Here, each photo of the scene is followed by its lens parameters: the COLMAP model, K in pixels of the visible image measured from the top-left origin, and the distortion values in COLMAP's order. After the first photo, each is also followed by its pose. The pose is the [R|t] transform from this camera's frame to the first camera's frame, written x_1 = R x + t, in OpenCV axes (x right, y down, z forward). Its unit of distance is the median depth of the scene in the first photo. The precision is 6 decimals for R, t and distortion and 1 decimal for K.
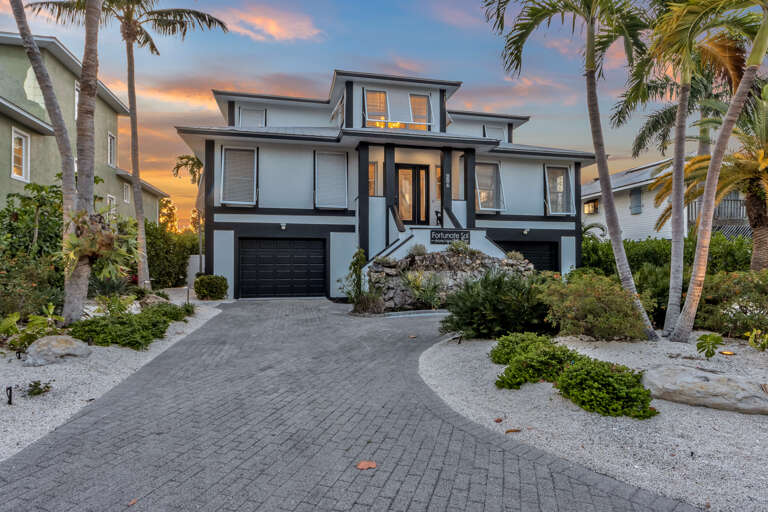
lens RADIAL K [[399.8, 0, 384.0], [0, 399.8, 256.0], [0, 0, 1]] dist [0.001238, 0.000490]
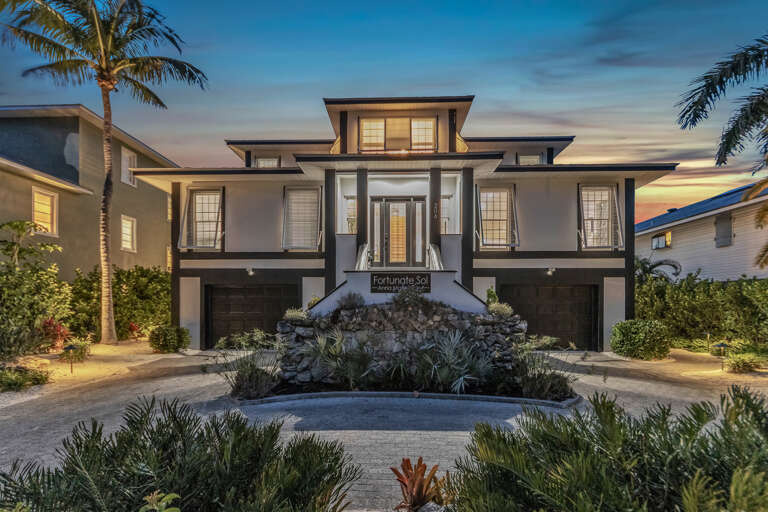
lens RADIAL K [[331.0, 0, 384.6], [0, 331.0, 299.7], [0, 0, 1]] dist [-0.000623, -0.000781]
pose [[0.970934, -0.000781, -0.239345, 0.217800], [0.004458, 0.999880, 0.014819, -0.020098], [0.239304, -0.015455, 0.970822, 0.330362]]
